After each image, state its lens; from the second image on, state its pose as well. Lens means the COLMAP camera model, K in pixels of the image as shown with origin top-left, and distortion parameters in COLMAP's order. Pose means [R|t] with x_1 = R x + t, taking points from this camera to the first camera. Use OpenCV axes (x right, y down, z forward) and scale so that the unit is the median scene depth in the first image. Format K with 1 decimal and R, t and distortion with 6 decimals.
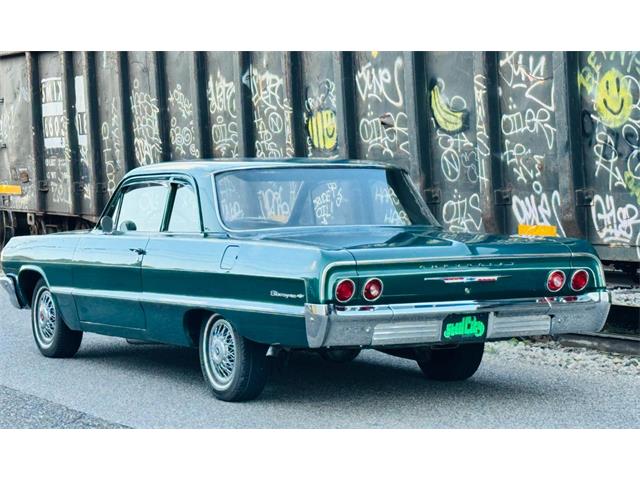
lens RADIAL K [[2004.9, 0, 320.0], [0, 2004.9, 240.0], [0, 0, 1]] dist [0.495295, -0.570658]
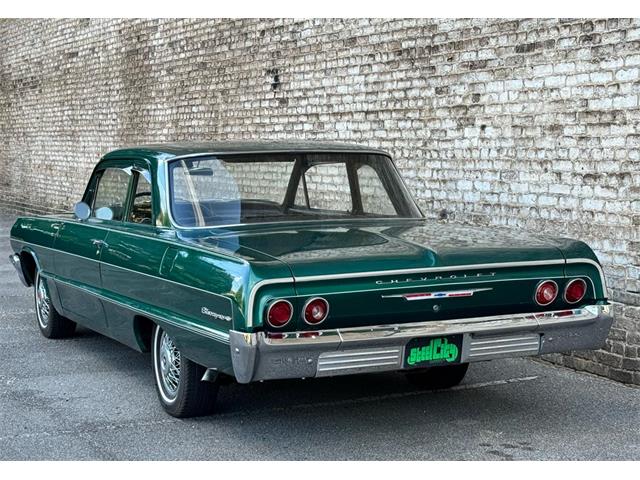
lens RADIAL K [[1376.2, 0, 306.6], [0, 1376.2, 251.7], [0, 0, 1]] dist [0.254589, 0.142187]
pose [[0.996426, 0.003276, -0.084407, 0.067767], [0.001593, 0.998341, 0.057553, -0.031017], [0.084456, -0.057482, 0.994768, 0.428339]]
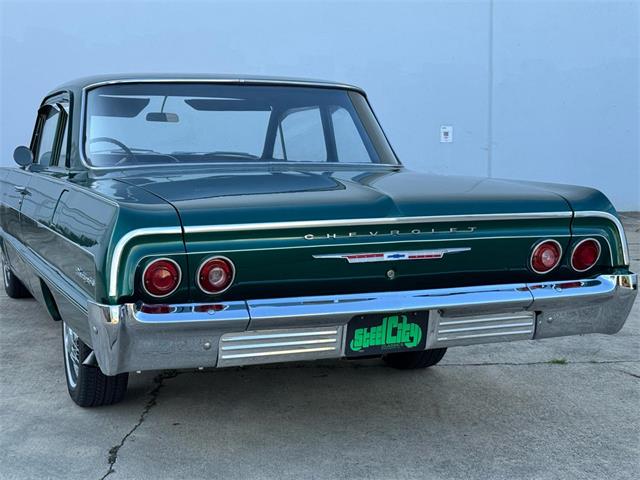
lens RADIAL K [[1075.7, 0, 296.9], [0, 1075.7, 231.2], [0, 0, 1]] dist [0.175955, -0.003526]
pose [[0.989291, 0.022062, -0.144282, 0.091329], [-0.013262, 0.998008, 0.061671, -0.007372], [0.145355, -0.059097, 0.987613, 0.674950]]
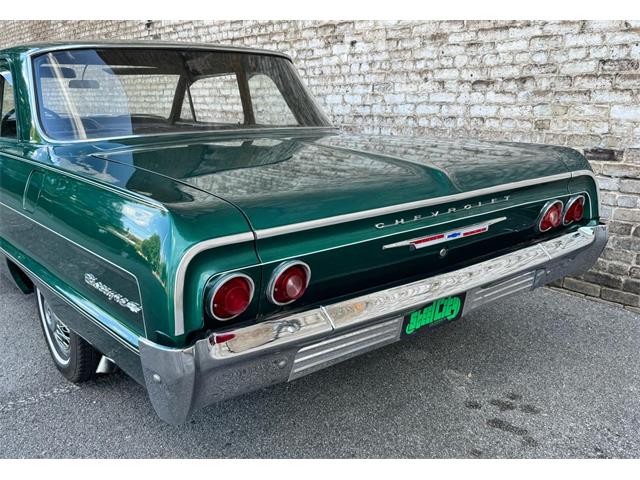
lens RADIAL K [[624.3, 0, 325.7], [0, 624.3, 269.1], [0, 0, 1]] dist [0.193308, -0.526733]
pose [[0.985823, -0.052942, 0.159215, 0.010689], [0.012984, 0.970140, 0.242197, -0.014543], [-0.167283, -0.236697, 0.957074, 0.829364]]
